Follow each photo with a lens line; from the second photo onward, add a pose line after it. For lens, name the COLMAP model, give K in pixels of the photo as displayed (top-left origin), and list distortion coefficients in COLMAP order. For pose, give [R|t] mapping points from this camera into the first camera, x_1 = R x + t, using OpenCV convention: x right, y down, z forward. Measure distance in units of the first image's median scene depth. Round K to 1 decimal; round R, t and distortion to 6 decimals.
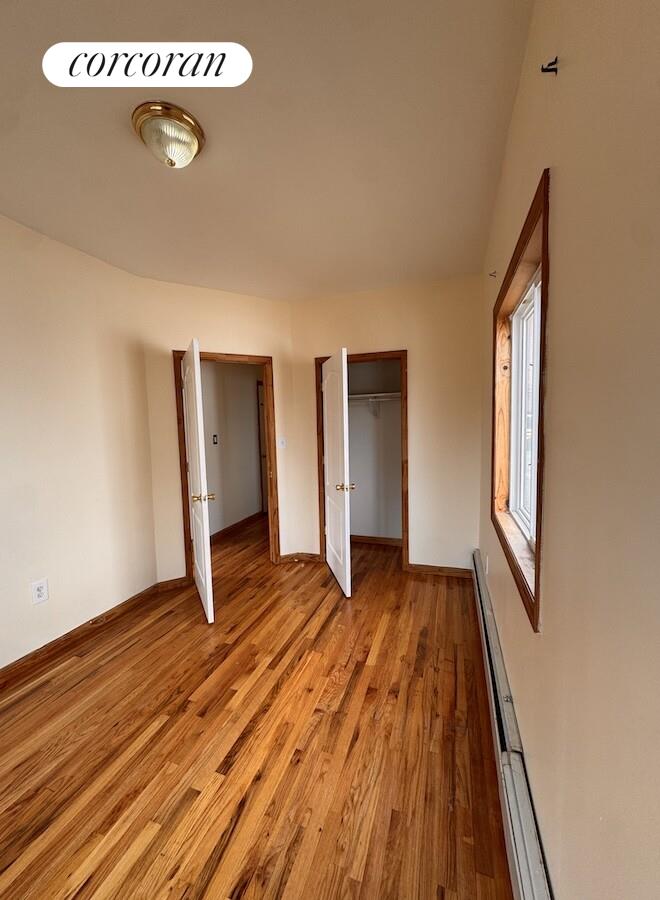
lens RADIAL K [[350.8, 0, 329.8], [0, 350.8, 447.3], [0, 0, 1]] dist [-0.006215, 0.000633]
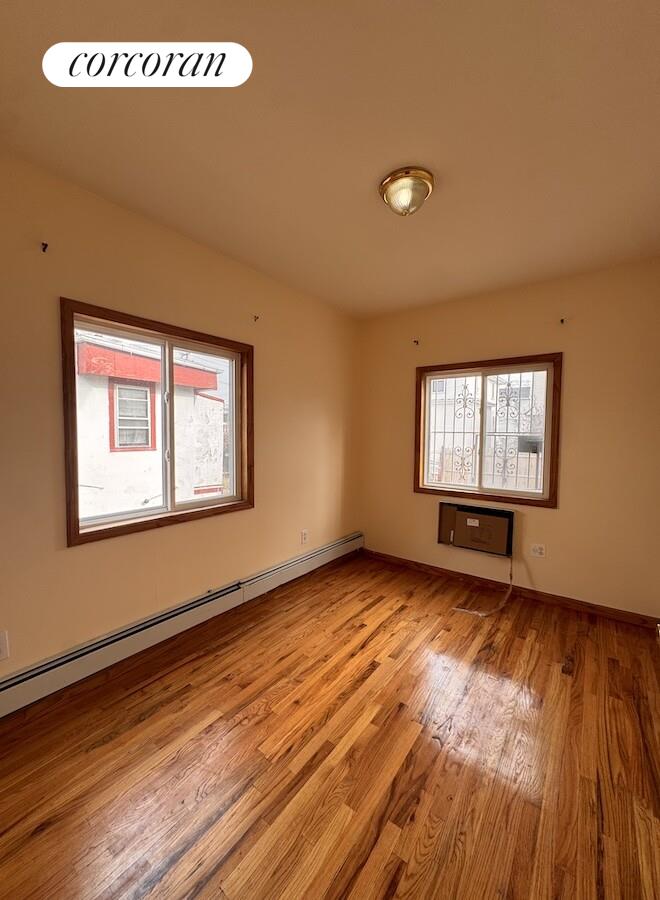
lens RADIAL K [[350.8, 0, 329.8], [0, 350.8, 447.3], [0, 0, 1]] dist [-0.006215, 0.000633]
pose [[-0.951168, 0.004451, 0.308643, -0.462453], [0.039167, 0.993554, 0.106376, -0.115220], [-0.306180, 0.113270, -0.945211, 1.871928]]
